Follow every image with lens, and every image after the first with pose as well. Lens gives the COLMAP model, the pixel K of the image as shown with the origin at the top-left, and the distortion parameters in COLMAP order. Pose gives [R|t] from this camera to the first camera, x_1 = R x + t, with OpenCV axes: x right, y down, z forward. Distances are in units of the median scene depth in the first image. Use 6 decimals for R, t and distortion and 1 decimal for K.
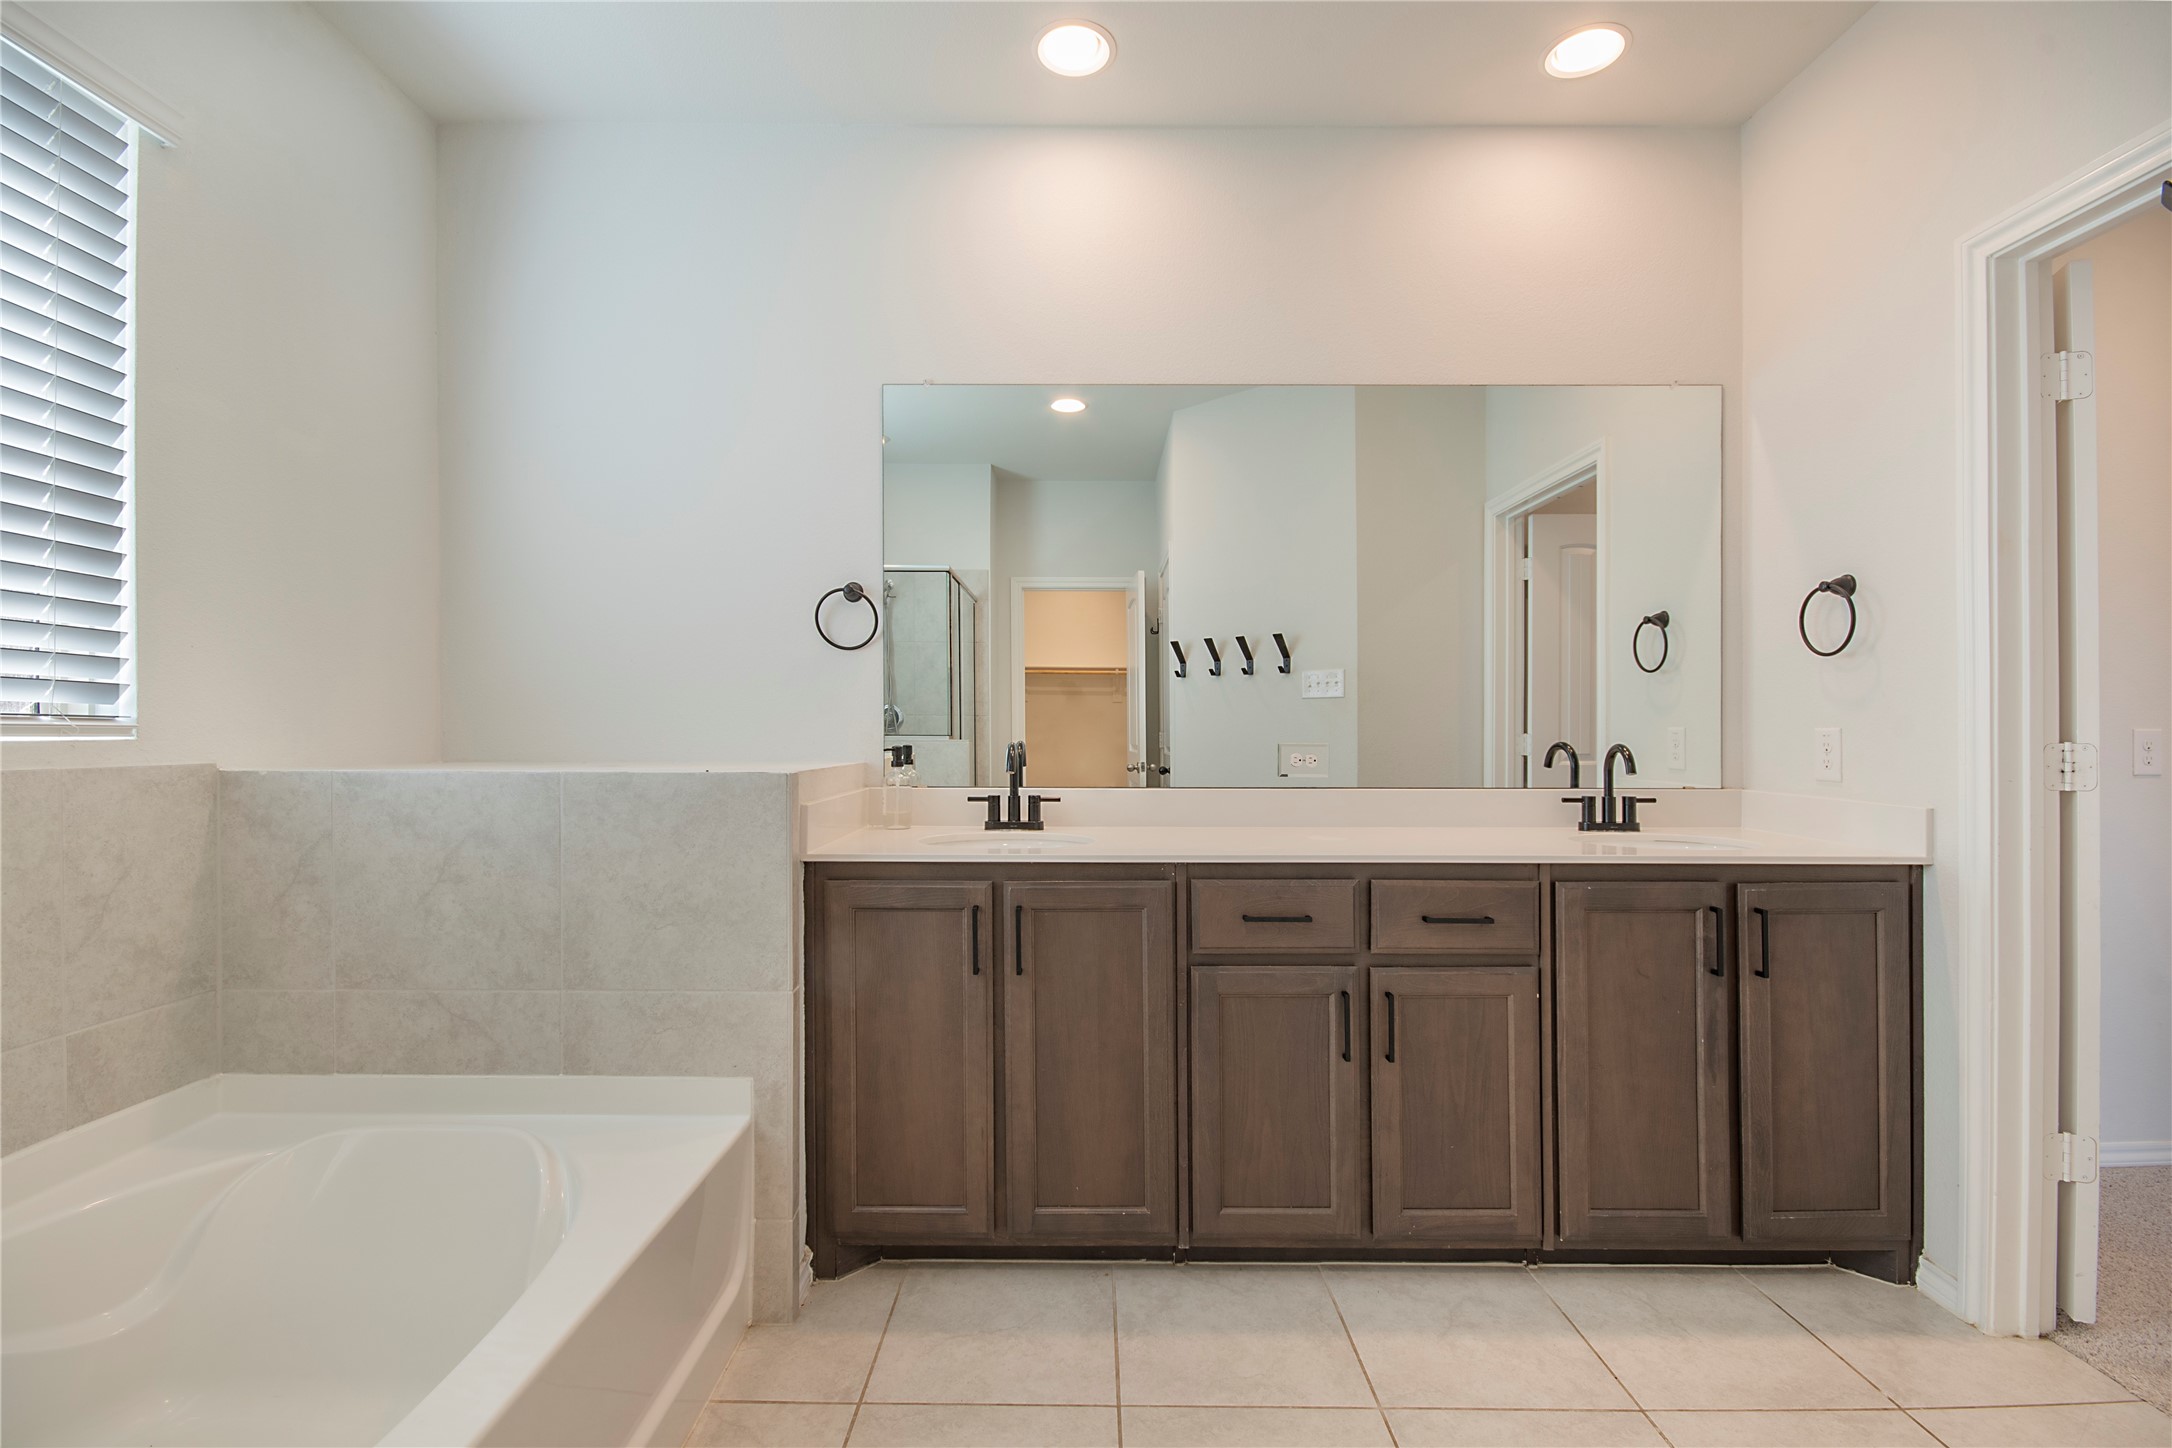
lens RADIAL K [[966.4, 0, 1087.6], [0, 966.4, 732.4], [0, 0, 1]] dist [-0.010229, -0.001169]
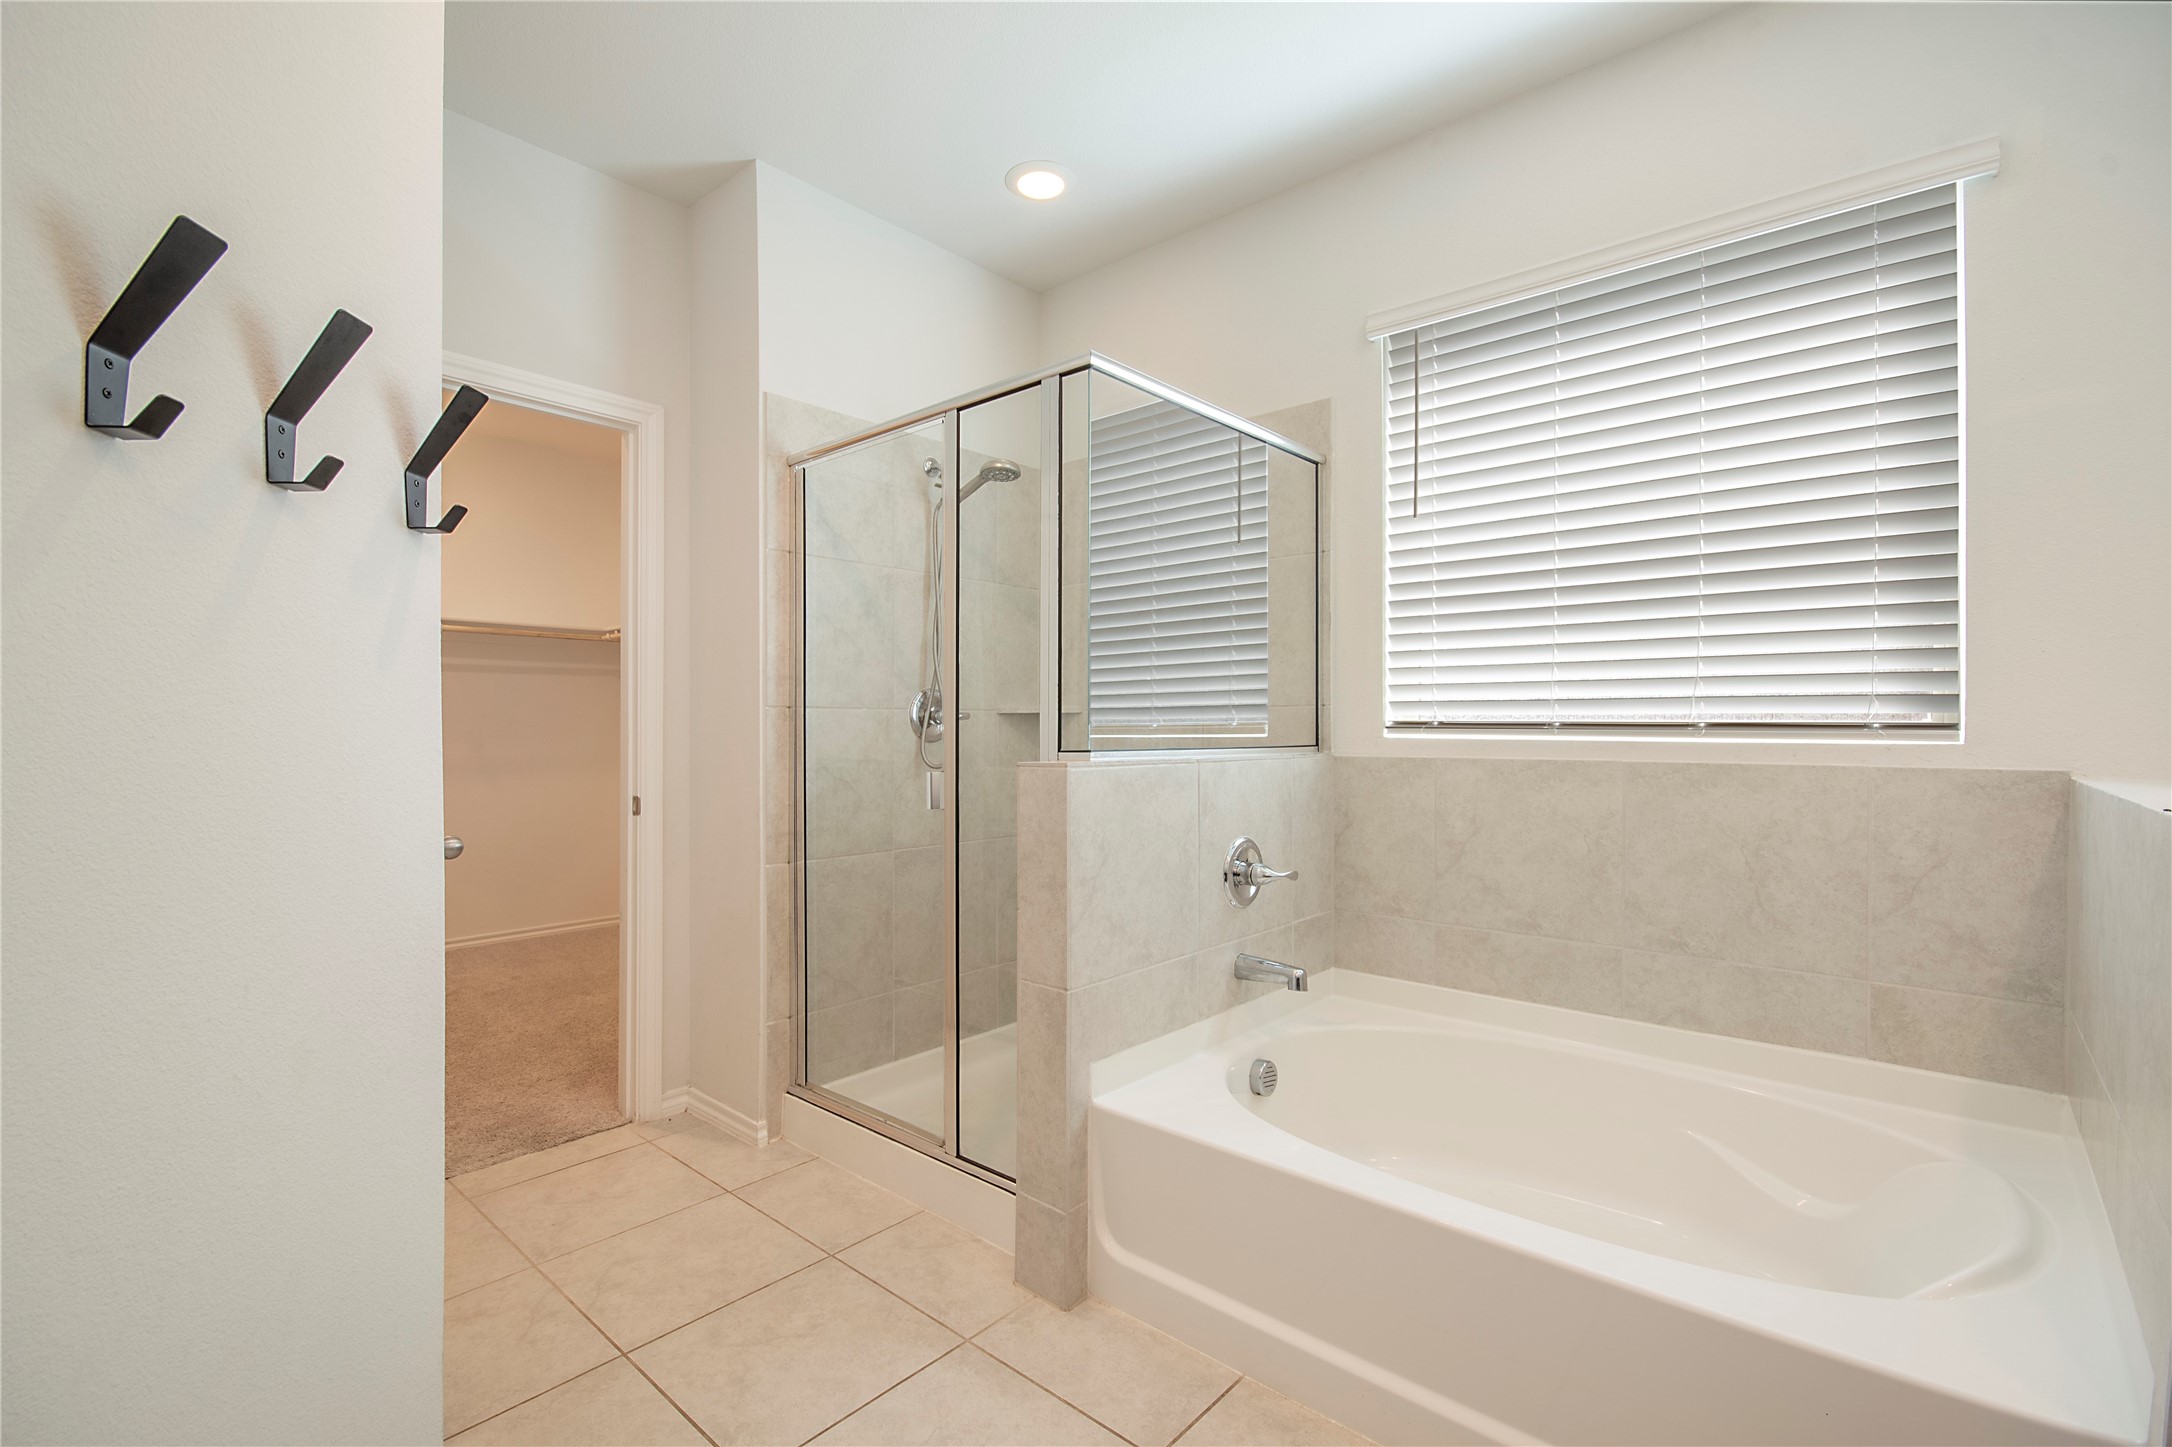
lens RADIAL K [[966.4, 0, 1074.8], [0, 966.4, 727.2], [0, 0, 1]] dist [-0.010229, -0.001169]
pose [[-0.666921, -0.004653, -0.745114, 0.518355], [-0.004287, 0.999988, -0.002407, -0.005485], [0.745116, 0.001589, -0.666933, 1.004886]]
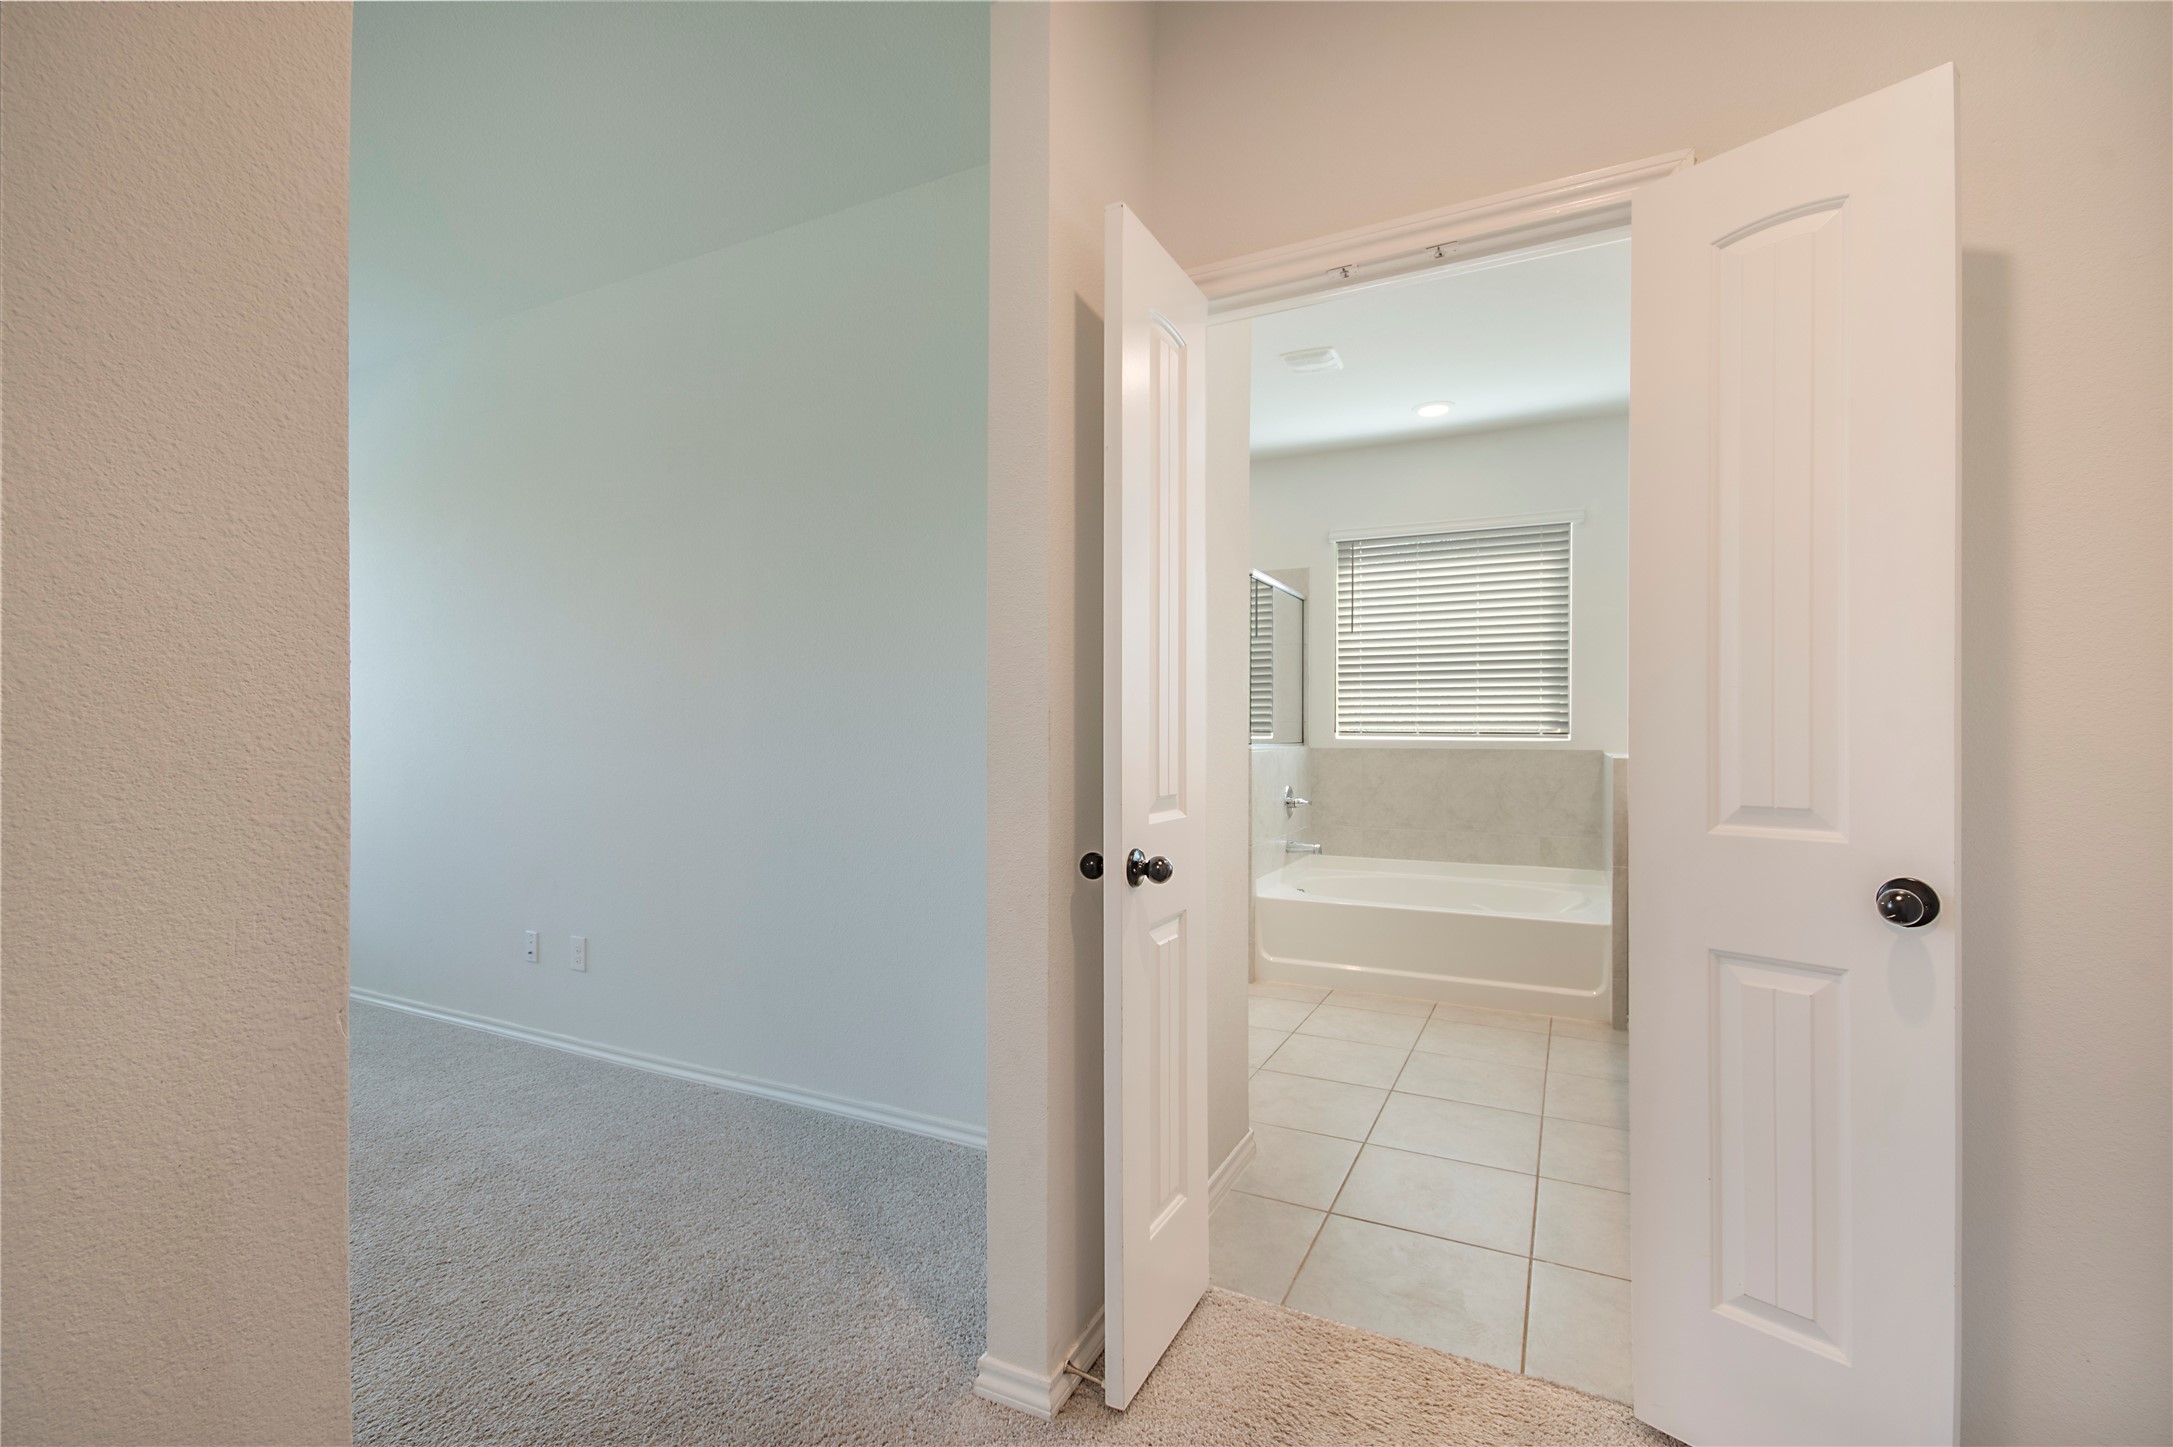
lens RADIAL K [[966.9, 0, 1093.1], [0, 966.9, 727.3], [0, 0, 1]] dist [-0.010229, -0.001169]
pose [[-0.449446, -0.004137, -0.893298, 2.276271], [-0.001687, 0.999991, -0.003783, -0.018864], [0.893306, -0.000193, -0.449449, 1.055082]]
